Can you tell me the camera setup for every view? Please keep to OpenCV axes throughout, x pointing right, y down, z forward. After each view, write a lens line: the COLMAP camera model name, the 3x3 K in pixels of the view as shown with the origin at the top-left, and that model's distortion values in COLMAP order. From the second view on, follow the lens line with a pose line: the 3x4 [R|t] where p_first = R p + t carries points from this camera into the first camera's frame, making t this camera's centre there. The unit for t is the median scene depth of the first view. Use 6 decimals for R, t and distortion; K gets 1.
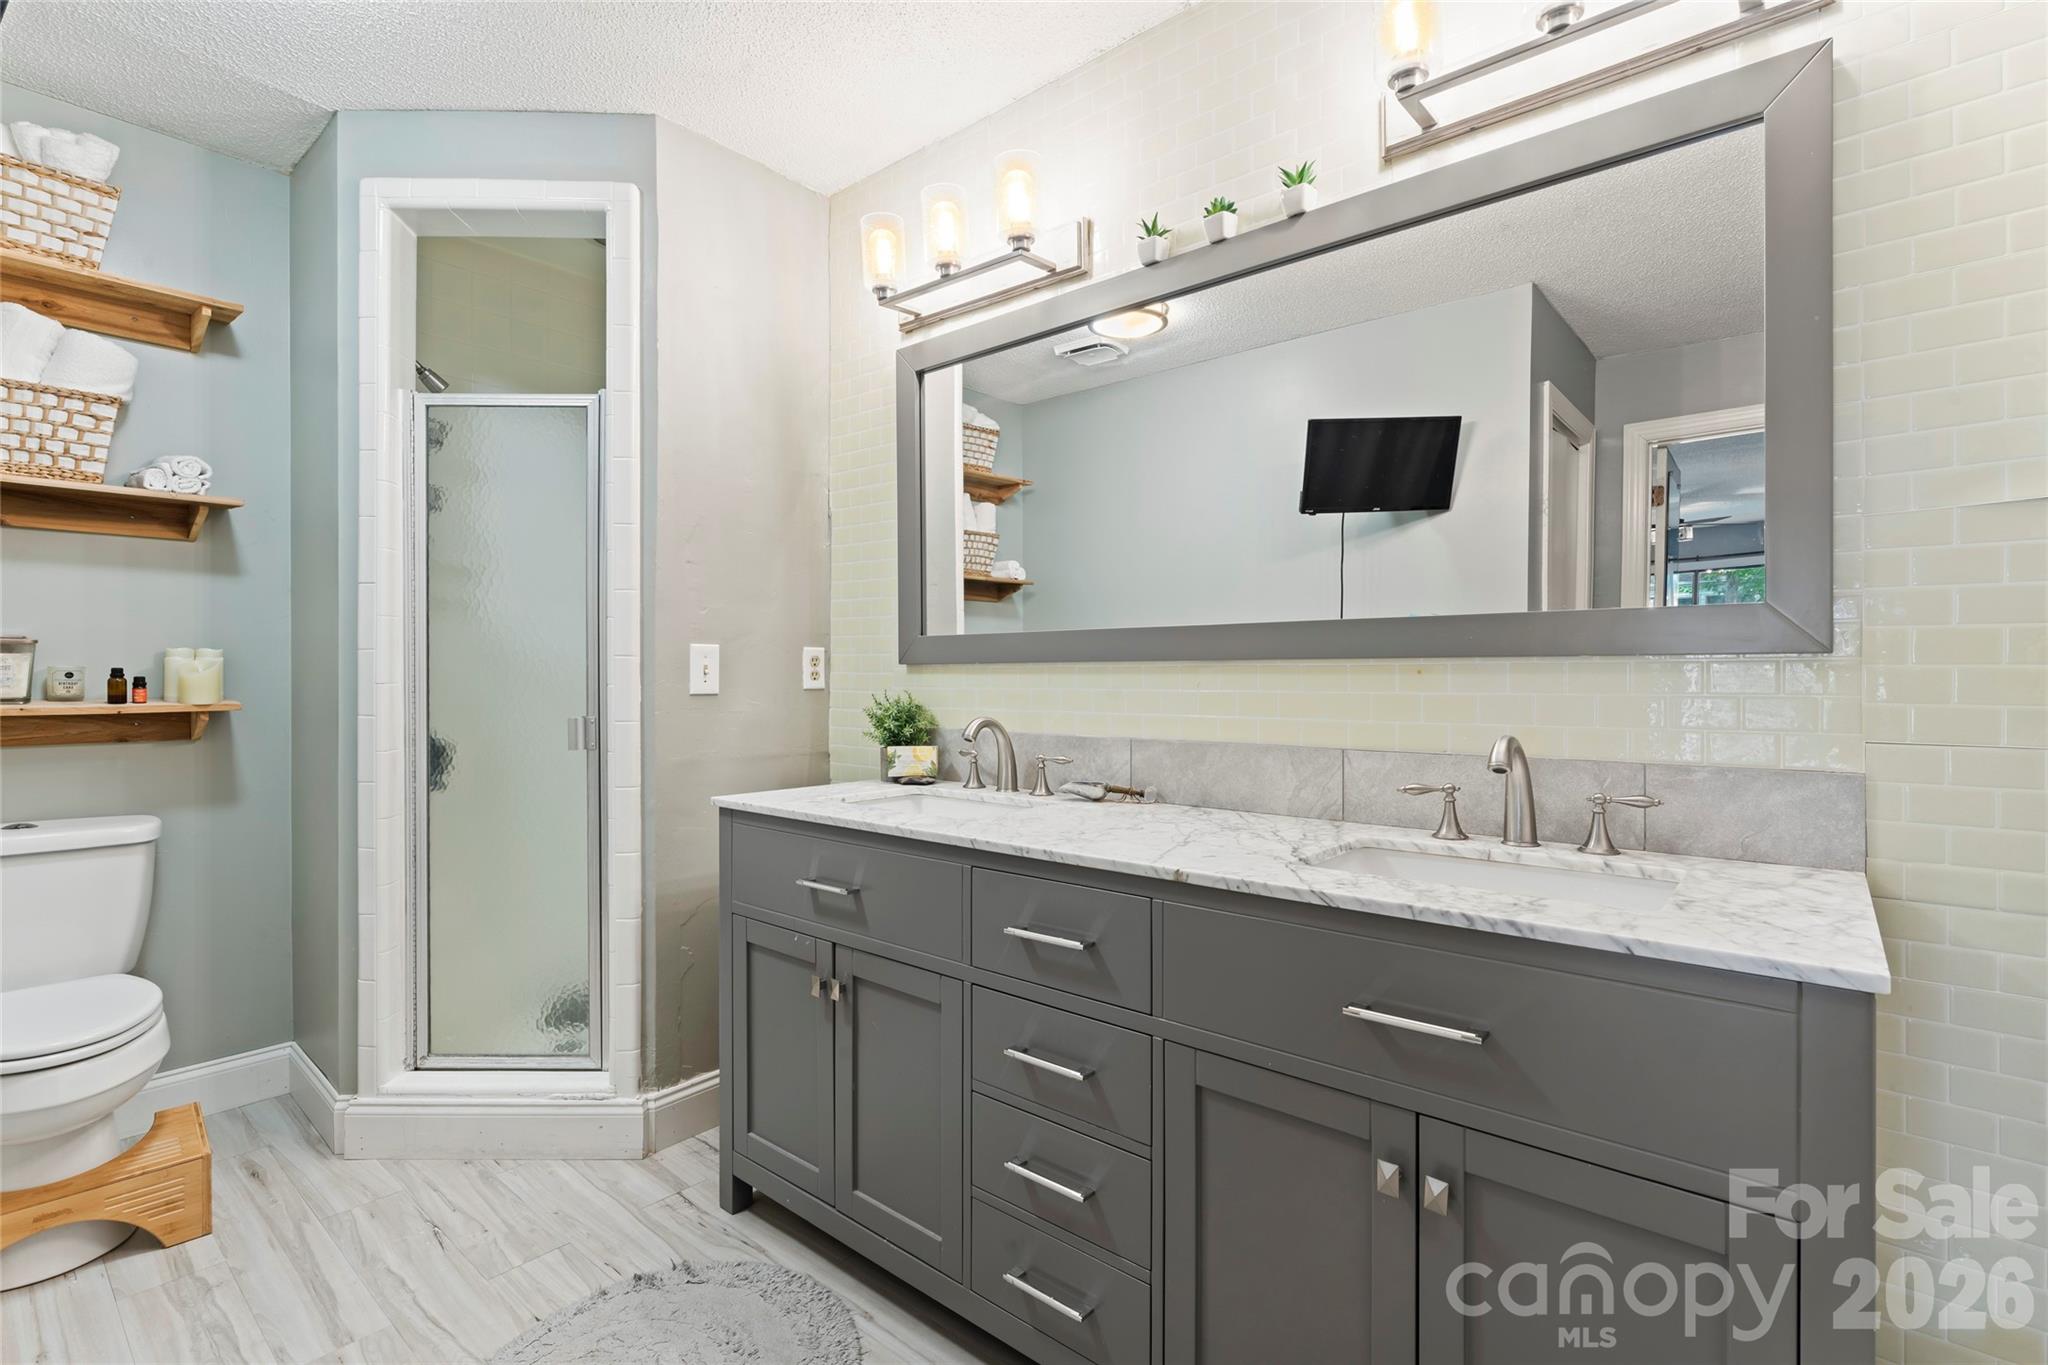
lens RADIAL K [[934.0, 0, 1023.4], [0, 934.0, 680.9], [0, 0, 1]] dist [-0.001950, 0.000112]
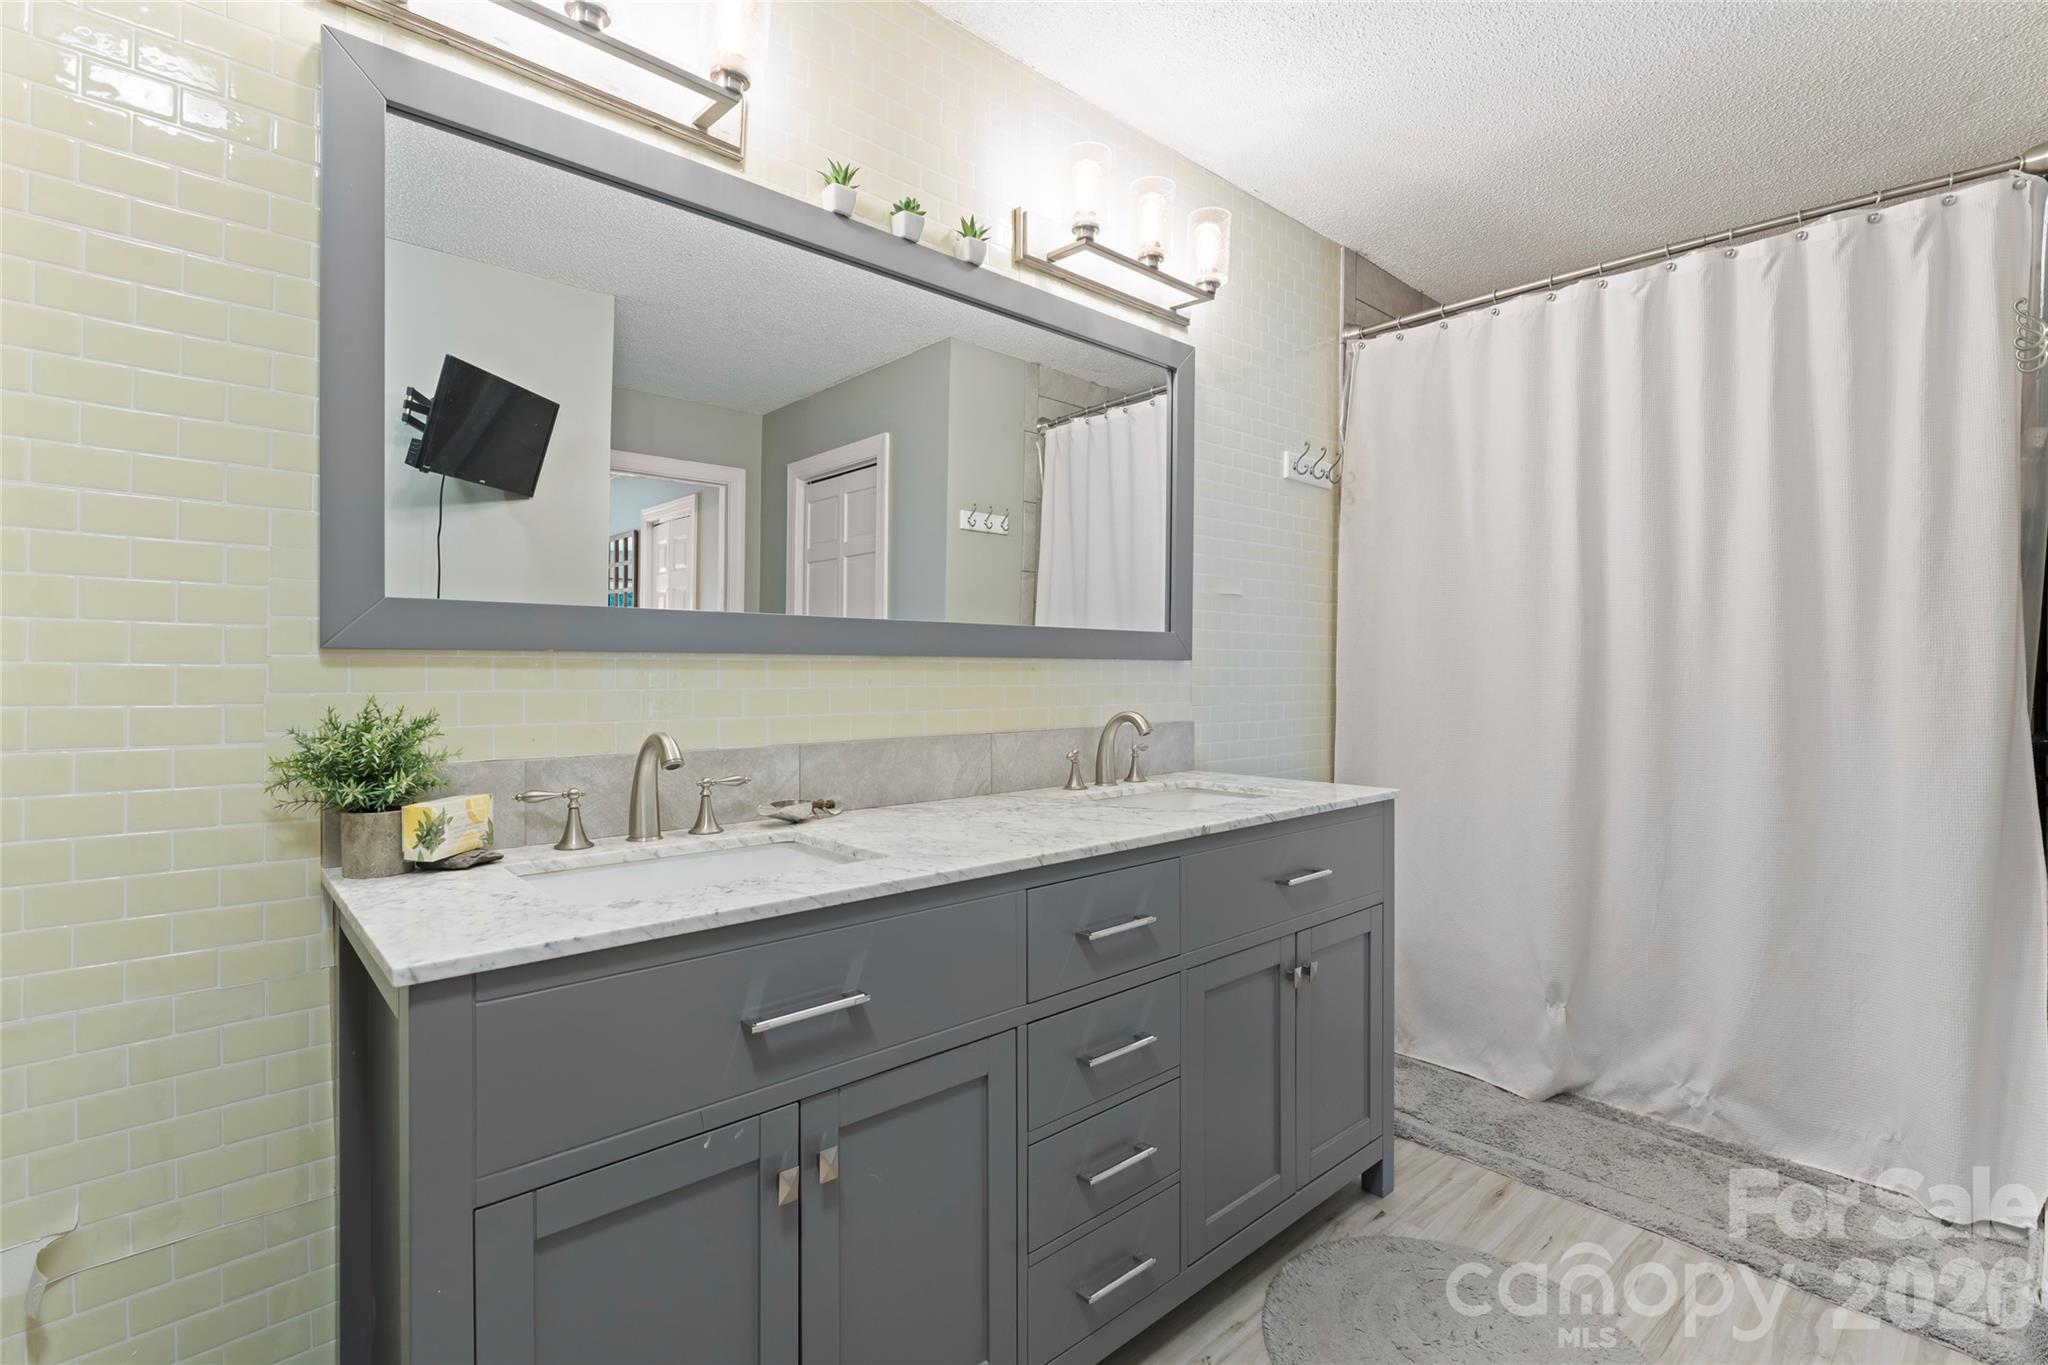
lens RADIAL K [[934.0, 0, 1022.6], [0, 934.0, 674.7], [0, 0, 1]] dist [-0.001950, 0.000112]
pose [[0.137209, -0.000234, 0.990542, -0.747040], [0.007338, 0.999973, -0.000780, -0.000169], [-0.990515, 0.007376, 0.137207, 0.719117]]
